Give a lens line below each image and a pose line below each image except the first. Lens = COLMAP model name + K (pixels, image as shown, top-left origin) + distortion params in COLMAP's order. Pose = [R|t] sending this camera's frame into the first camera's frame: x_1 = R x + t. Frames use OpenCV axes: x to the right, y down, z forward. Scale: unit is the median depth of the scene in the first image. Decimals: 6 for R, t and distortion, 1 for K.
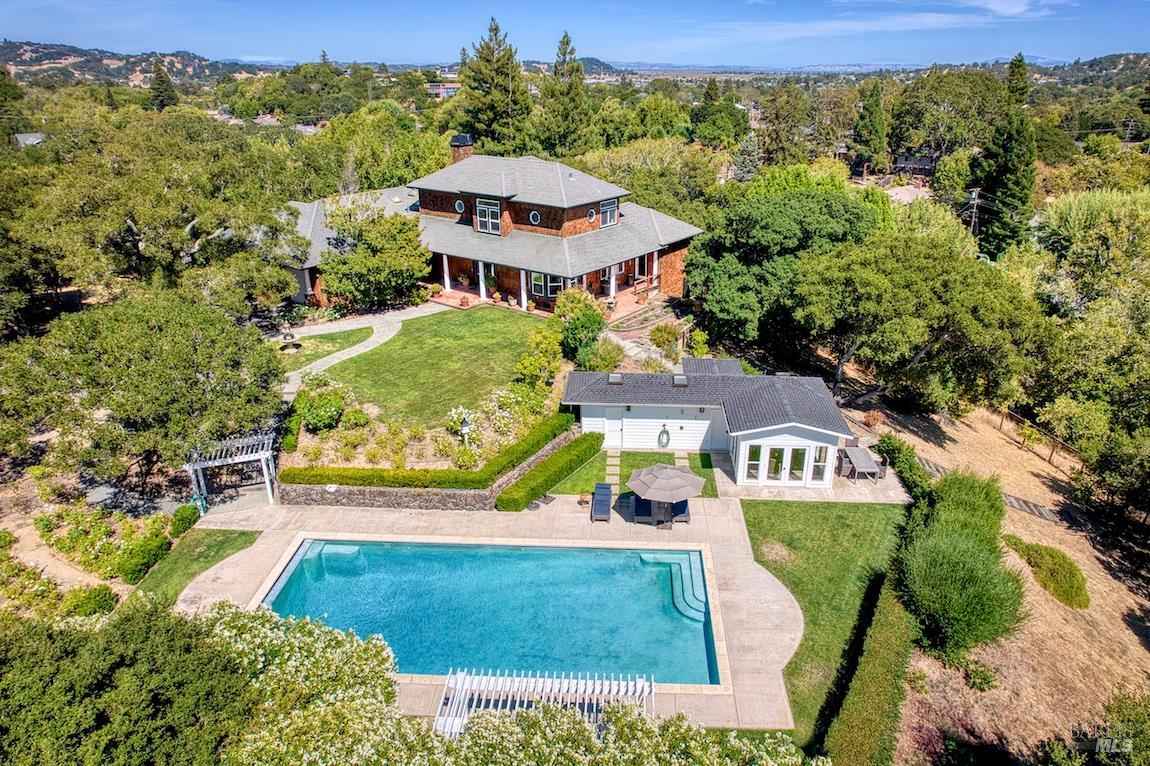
lens RADIAL K [[784.3, 0, 592.4], [0, 784.3, 367.5], [0, 0, 1]] dist [-0.073370, 0.081053]
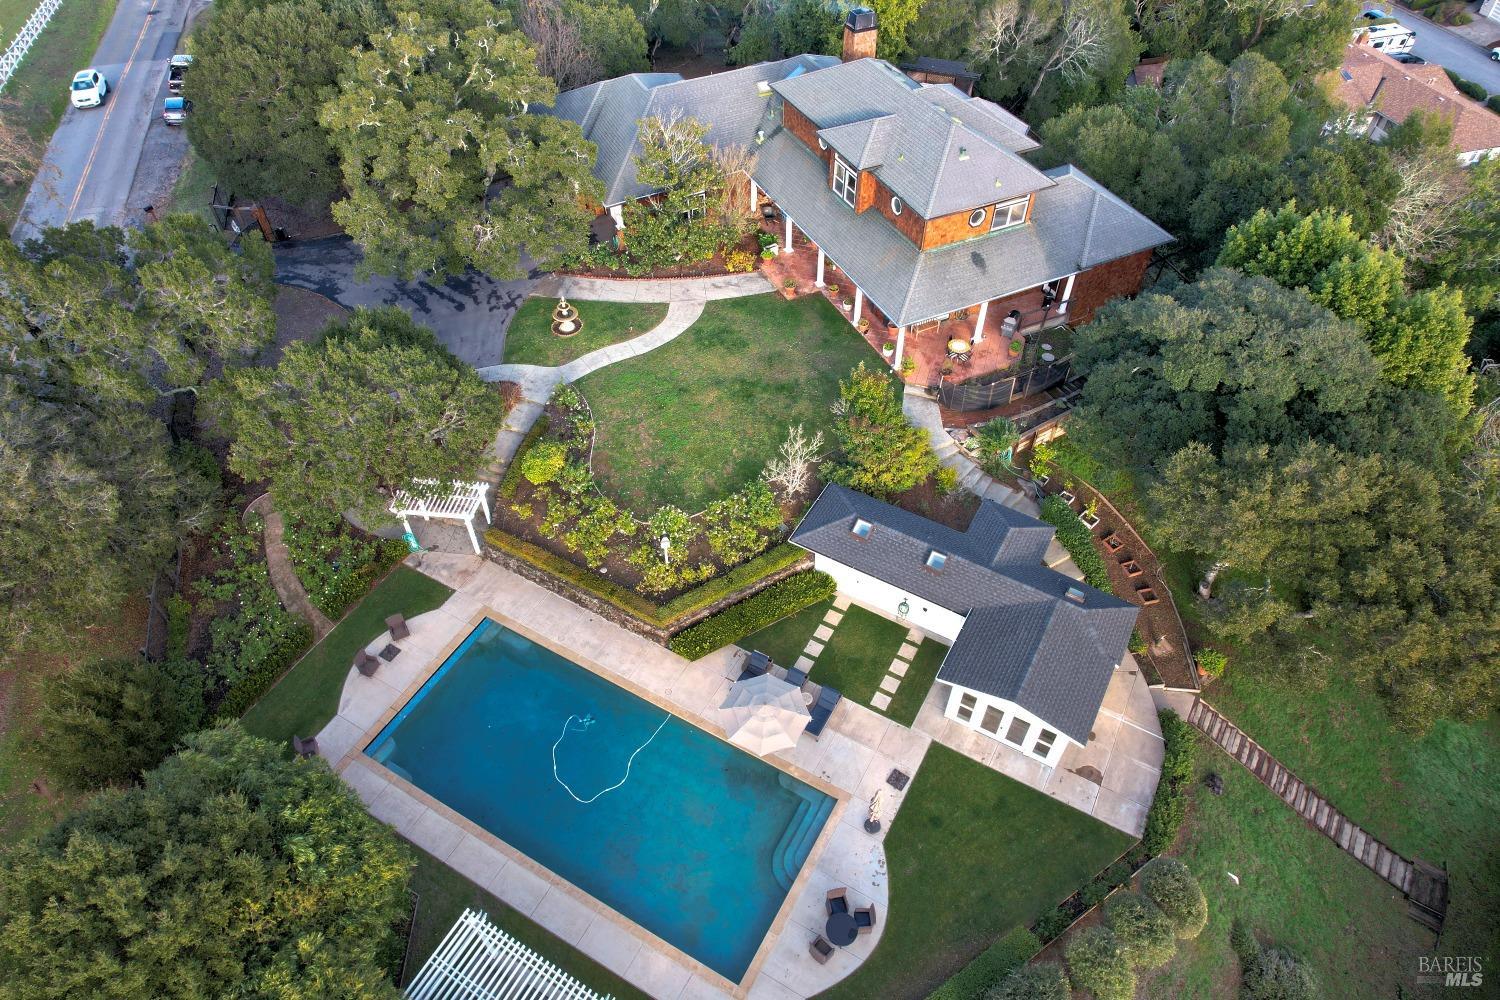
lens RADIAL K [[1009.6, 0, 750.0], [0, 1009.6, 500.0], [0, 0, 1]] dist [-0.074791, 0.071608]
pose [[0.896830, 0.317979, -0.307546, 0.213236], [-0.159552, 0.880927, 0.445545, -0.412875], [0.412600, -0.350509, 0.840776, 0.091960]]
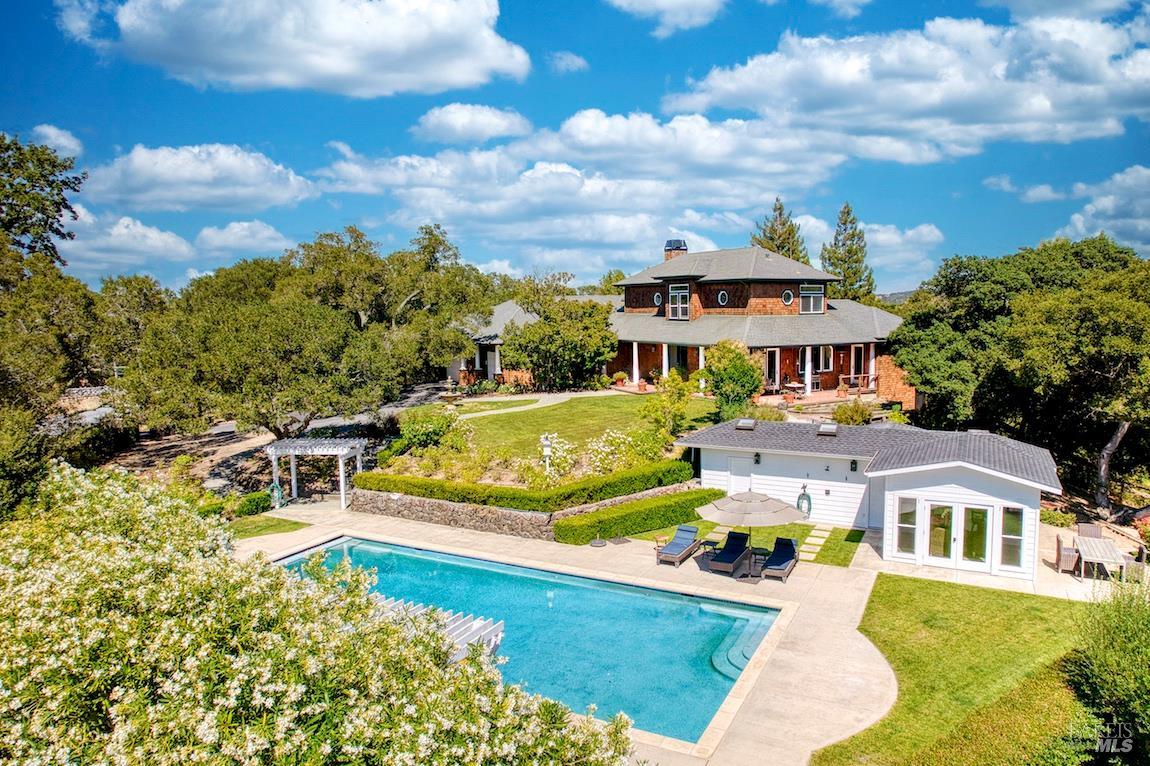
lens RADIAL K [[779.6, 0, 574.4], [0, 779.6, 345.8], [0, 0, 1]] dist [-0.077646, 0.071208]
pose [[0.906401, 0.013804, -0.422192, 0.187660], [-0.143196, 0.950328, -0.276355, 0.167925], [0.397406, 0.310945, 0.863355, 0.200141]]
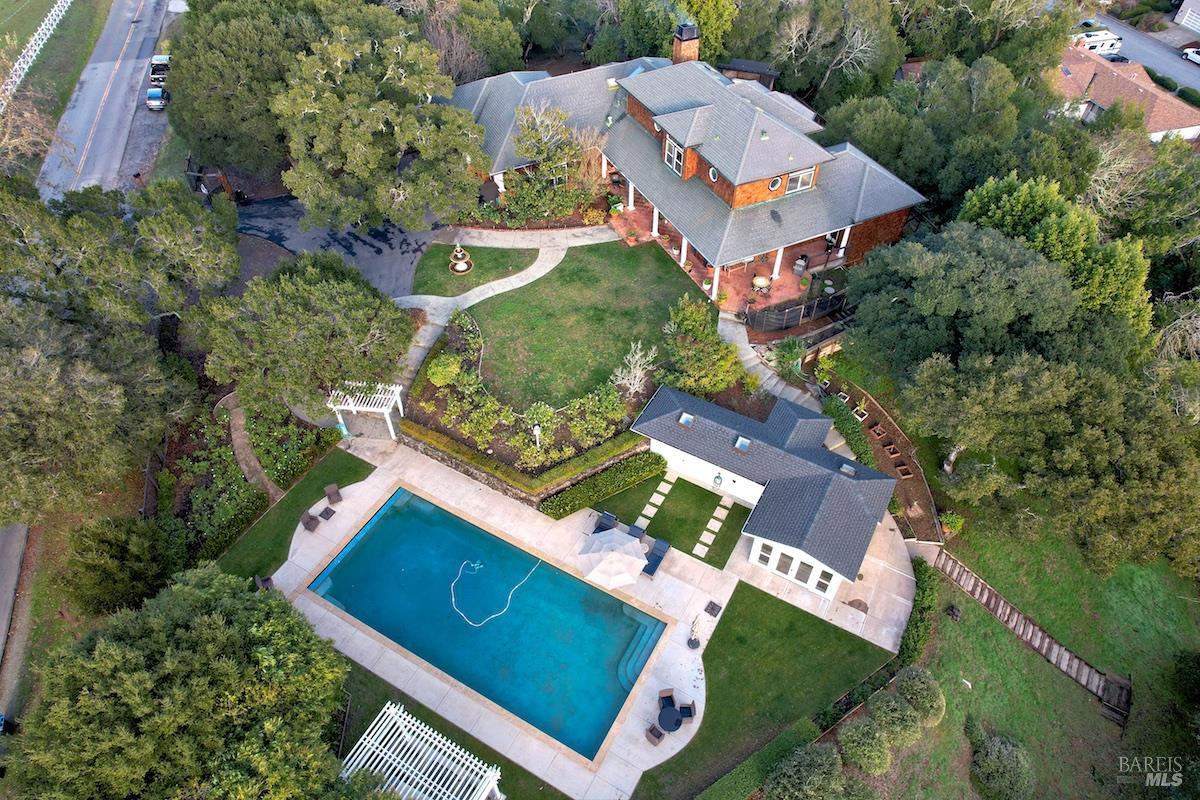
lens RADIAL K [[807.7, 0, 600.0], [0, 807.7, 400.0], [0, 0, 1]] dist [-0.074791, 0.071608]
pose [[0.896133, 0.316894, -0.310683, 0.231293], [-0.160370, 0.884005, 0.439108, -0.426467], [0.413796, -0.343675, 0.843007, 0.045663]]
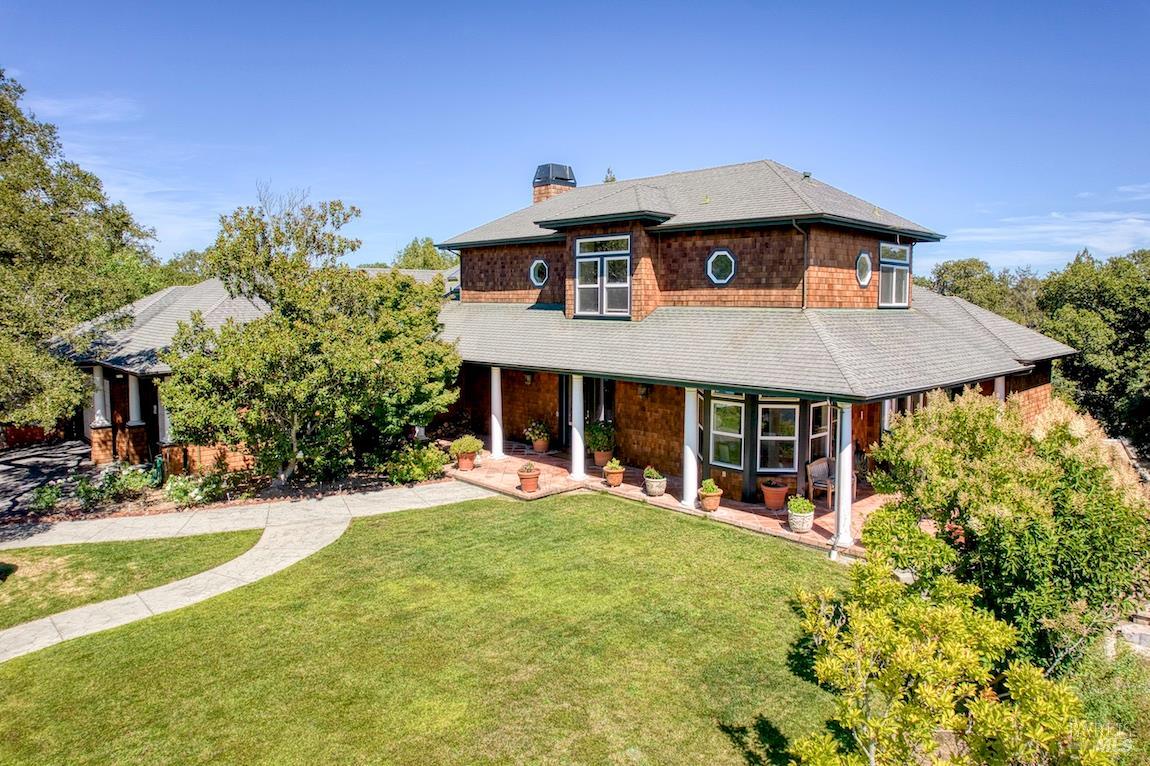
lens RADIAL K [[779.6, 0, 574.4], [0, 779.6, 345.8], [0, 0, 1]] dist [-0.077646, 0.071208]
pose [[0.988288, 0.016491, -0.151706, -0.105862], [-0.061777, 0.952272, -0.298935, -0.042156], [0.139536, 0.304806, 0.942137, 0.778895]]
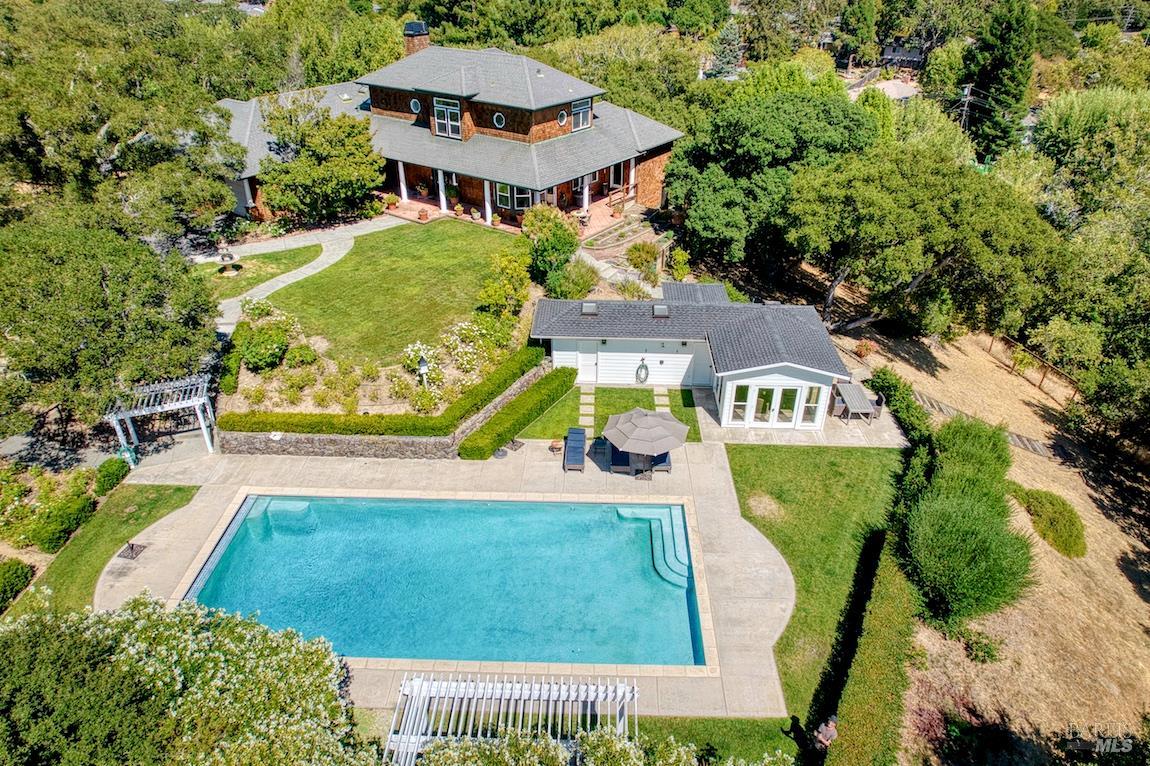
lens RADIAL K [[782.4, 0, 589.8], [0, 782.4, 381.6], [0, 0, 1]] dist [-0.073988, 0.081180]
pose [[0.999428, -0.004444, 0.033535, -0.000877], [-0.000602, 0.988840, 0.148980, -0.033741], [-0.033823, -0.148915, 0.988271, 0.086527]]
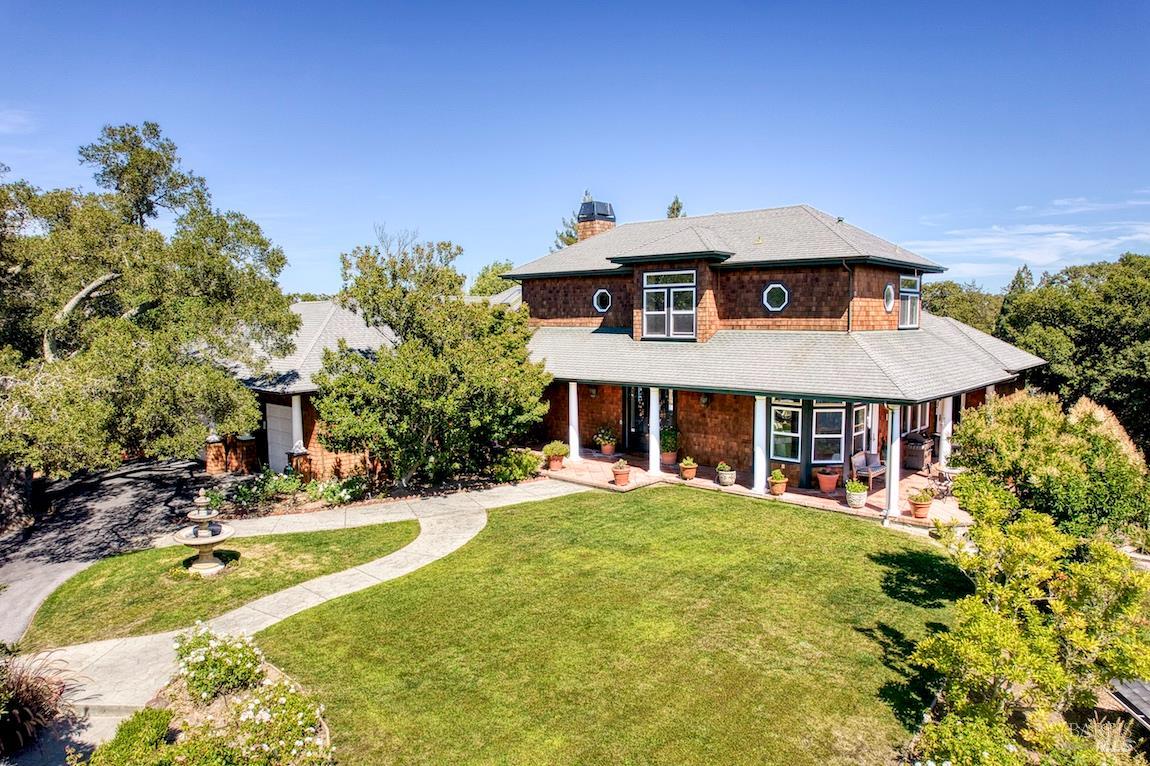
lens RADIAL K [[774.1, 0, 575.0], [0, 774.1, 383.0], [0, 0, 1]] dist [-0.074791, 0.071608]
pose [[0.995928, 0.005149, -0.090010, -0.186478], [-0.029839, 0.960926, -0.275191, -0.012498], [0.085076, 0.276756, 0.957167, 0.681884]]
